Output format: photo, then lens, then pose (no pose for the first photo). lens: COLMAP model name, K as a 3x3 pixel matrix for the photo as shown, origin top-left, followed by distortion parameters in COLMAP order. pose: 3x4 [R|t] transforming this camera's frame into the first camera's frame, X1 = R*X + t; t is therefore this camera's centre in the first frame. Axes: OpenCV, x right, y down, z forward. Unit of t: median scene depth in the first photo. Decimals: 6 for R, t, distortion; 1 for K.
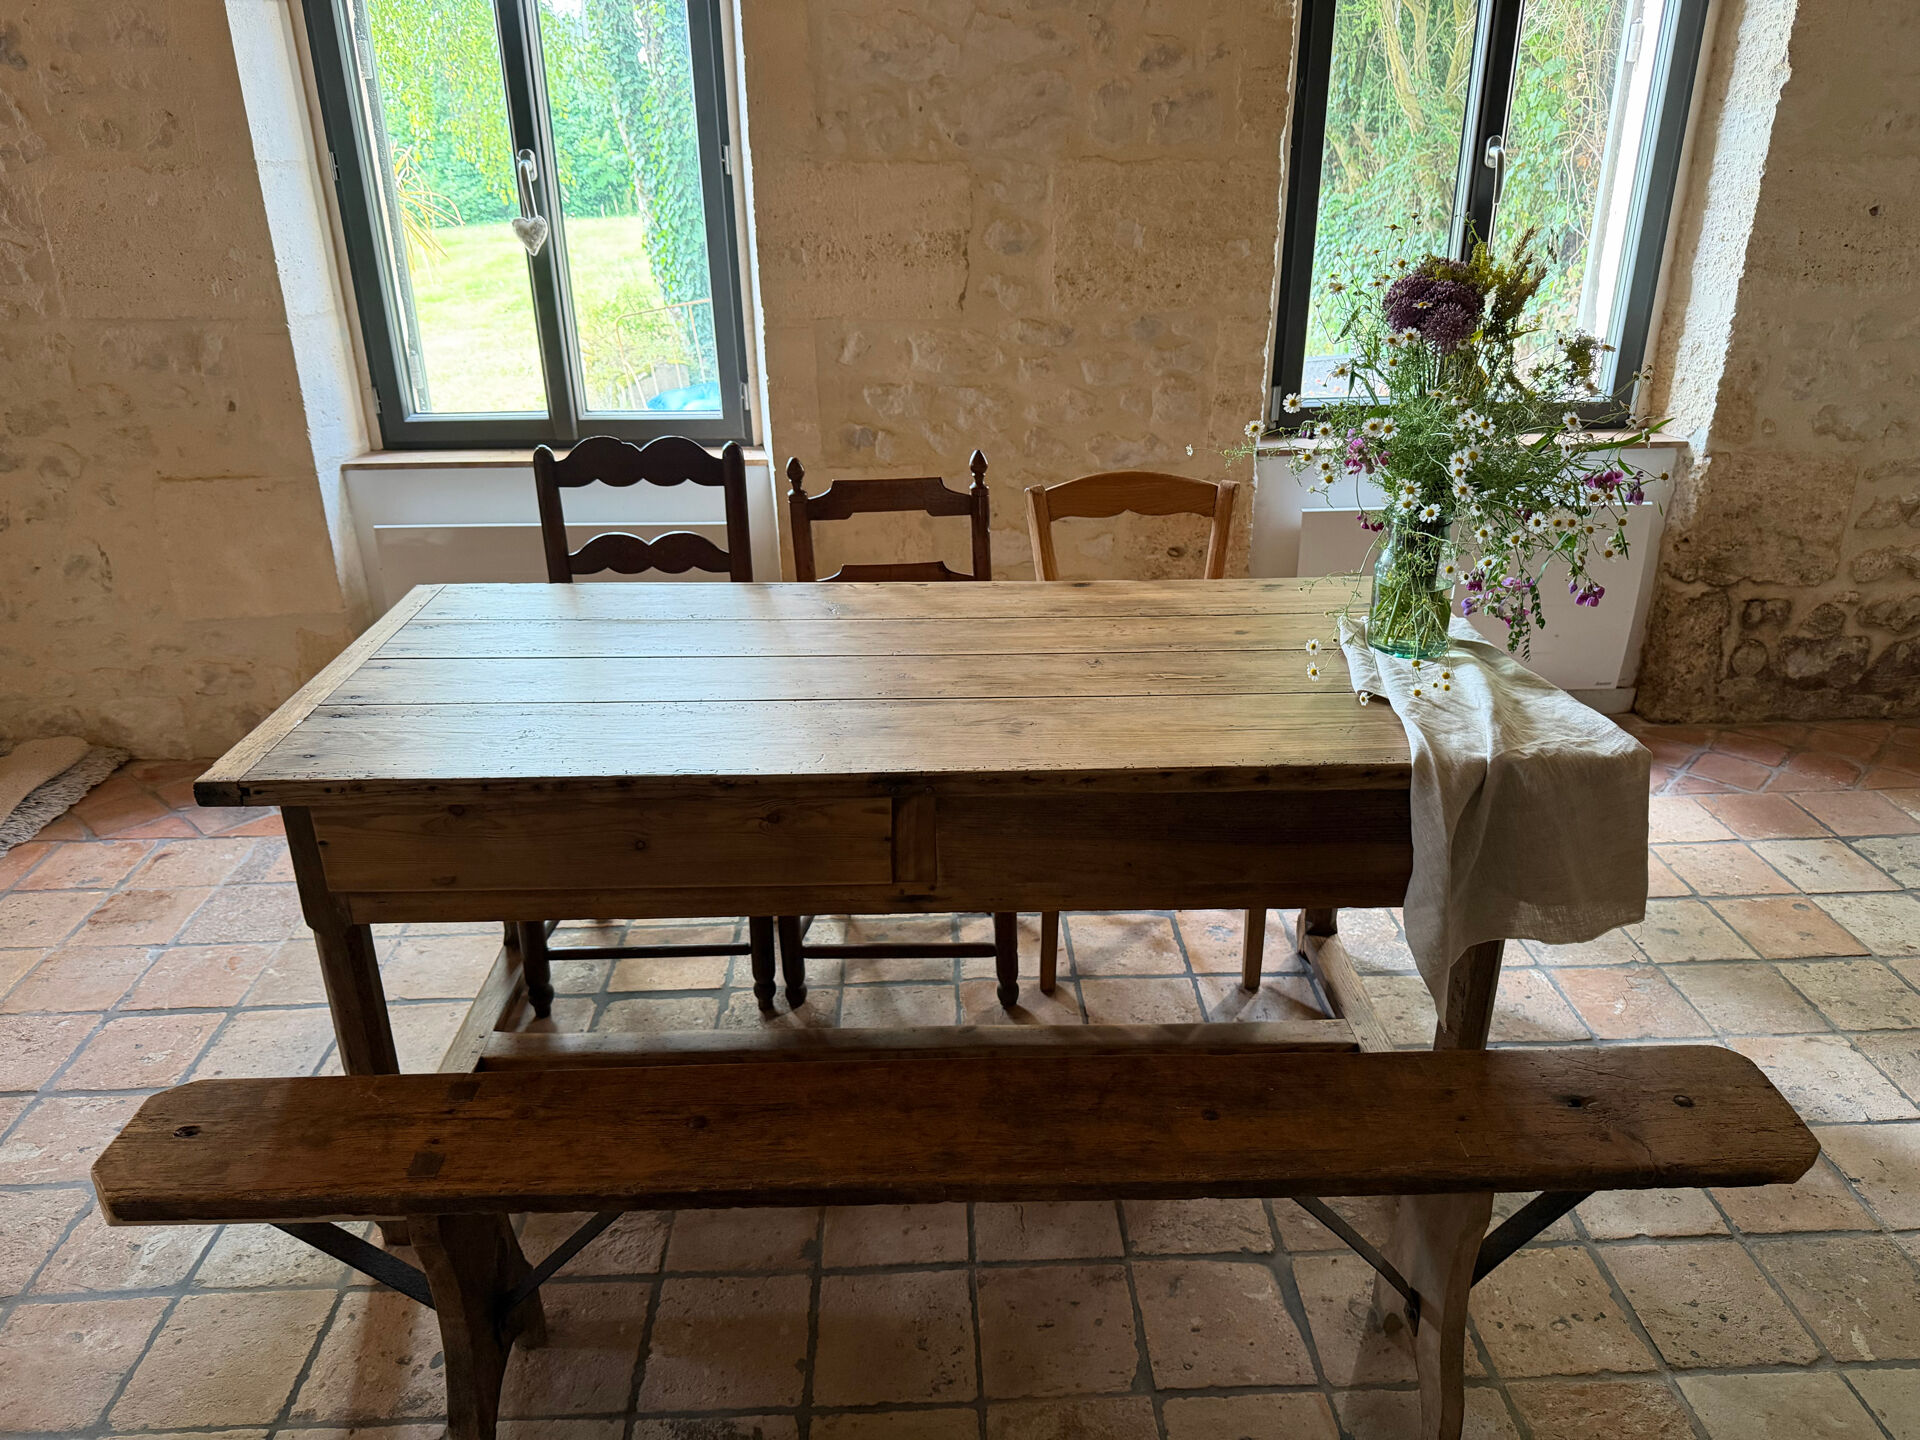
lens RADIAL K [[1358.5, 0, 968.1], [0, 1358.5, 719.0], [0, 0, 1]] dist [0.026493, -0.041402]
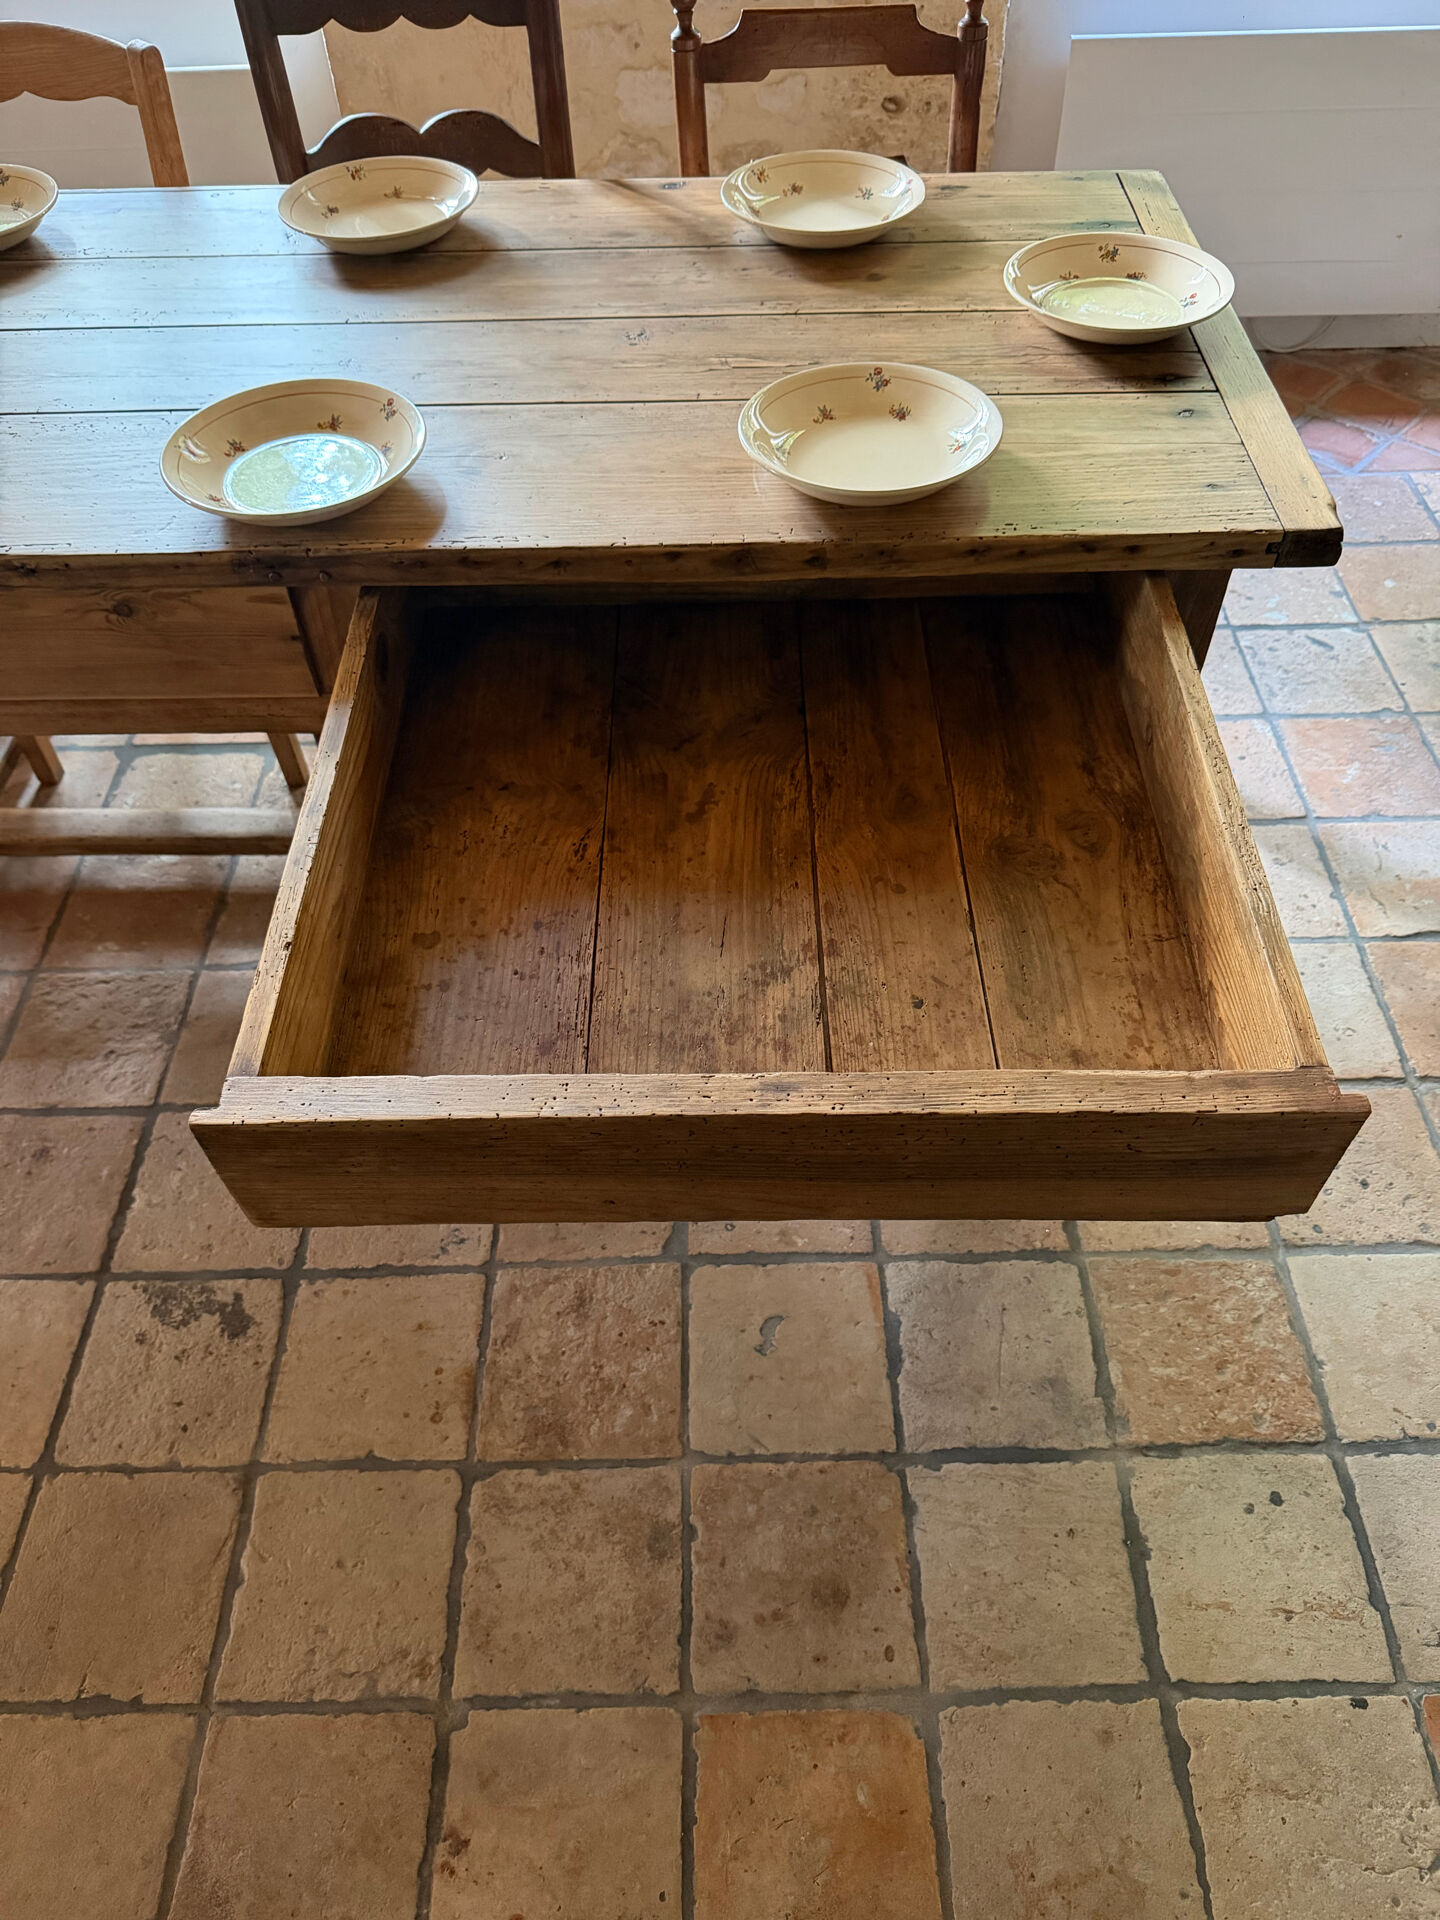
lens RADIAL K [[1358.5, 0, 707.4], [0, 1358.5, 976.7], [0, 0, 1]] dist [0.026493, -0.041402]
pose [[0.999151, 0.014931, -0.038402, 0.181836], [0.003914, 0.893420, 0.449206, -0.070740], [0.041016, -0.448975, 0.892602, 0.290100]]
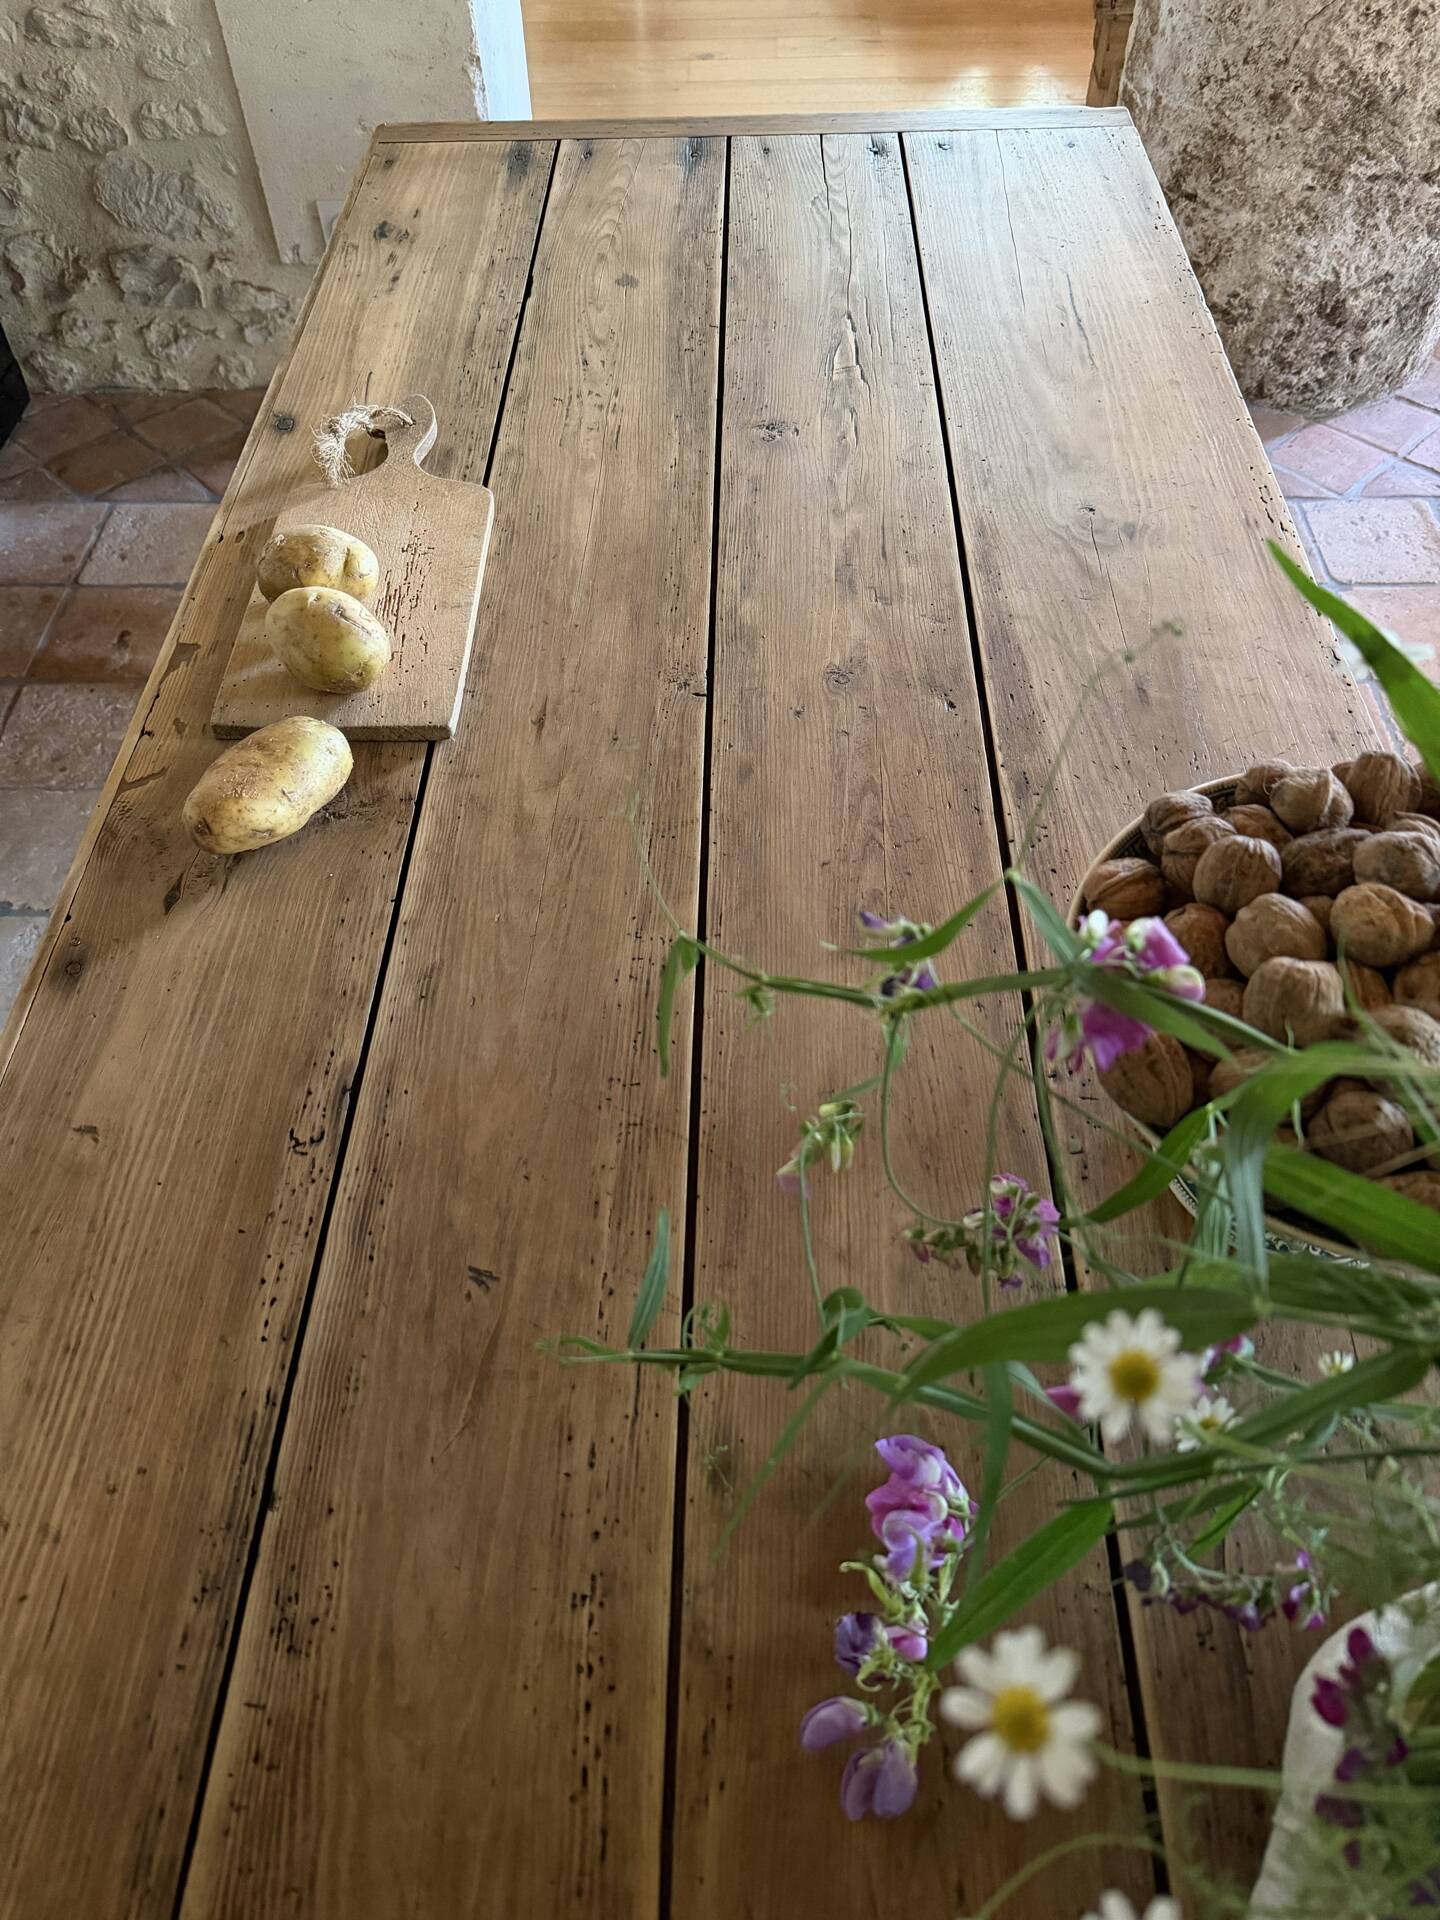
lens RADIAL K [[1358.5, 0, 728.0], [0, 1358.5, 956.6], [0, 0, 1]] dist [0.026493, -0.041402]
pose [[0.042964, -0.789989, 0.611613, -0.442459], [0.413702, 0.571296, 0.708852, -0.347491], [-0.909398, 0.222571, 0.351365, 0.991851]]
